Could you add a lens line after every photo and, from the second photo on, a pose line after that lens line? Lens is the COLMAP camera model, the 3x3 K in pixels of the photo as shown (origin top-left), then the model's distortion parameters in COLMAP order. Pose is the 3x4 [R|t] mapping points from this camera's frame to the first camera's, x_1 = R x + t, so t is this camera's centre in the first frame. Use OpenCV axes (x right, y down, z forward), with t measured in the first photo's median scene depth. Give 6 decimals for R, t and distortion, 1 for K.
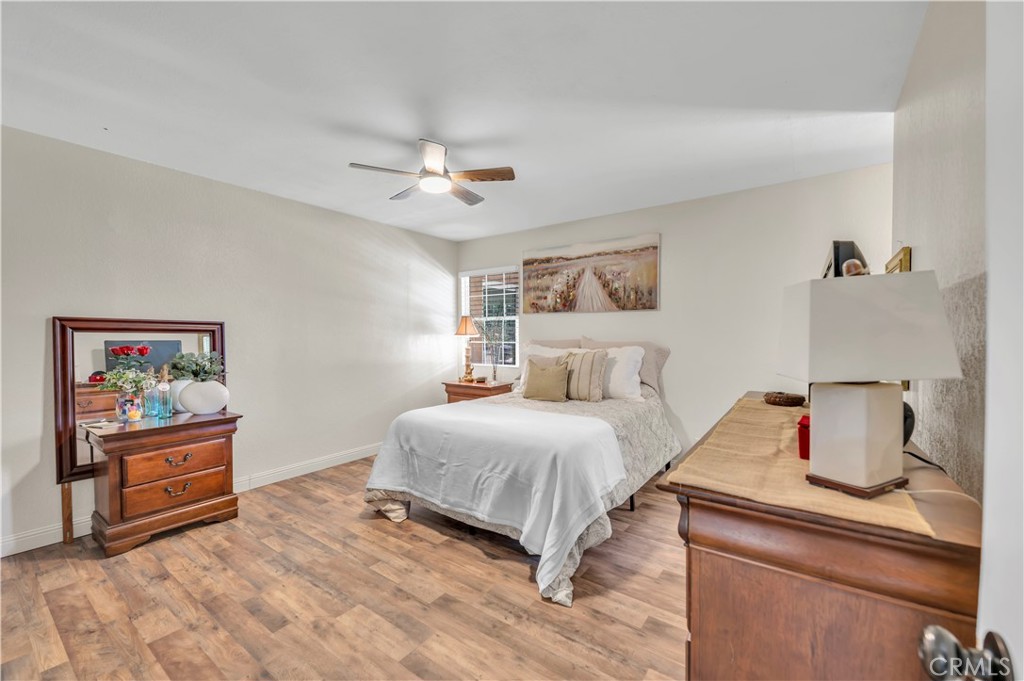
lens RADIAL K [[412.4, 0, 512.9], [0, 412.4, 340.7], [0, 0, 1]] dist [-0.001314, -0.000248]
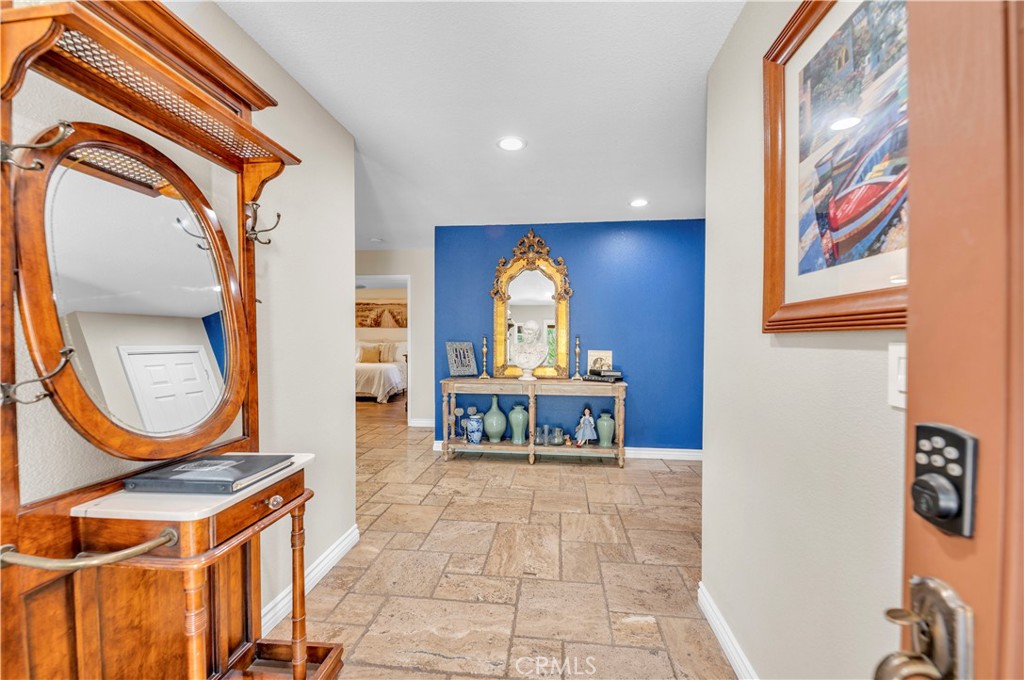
lens RADIAL K [[412.4, 0, 512.8], [0, 412.4, 342.1], [0, 0, 1]] dist [-0.001314, -0.000248]
pose [[0.871960, -0.002703, 0.489570, -0.366113], [0.005059, 0.999981, -0.003490, 0.027254], [-0.489551, 0.005520, 0.871957, -1.509694]]
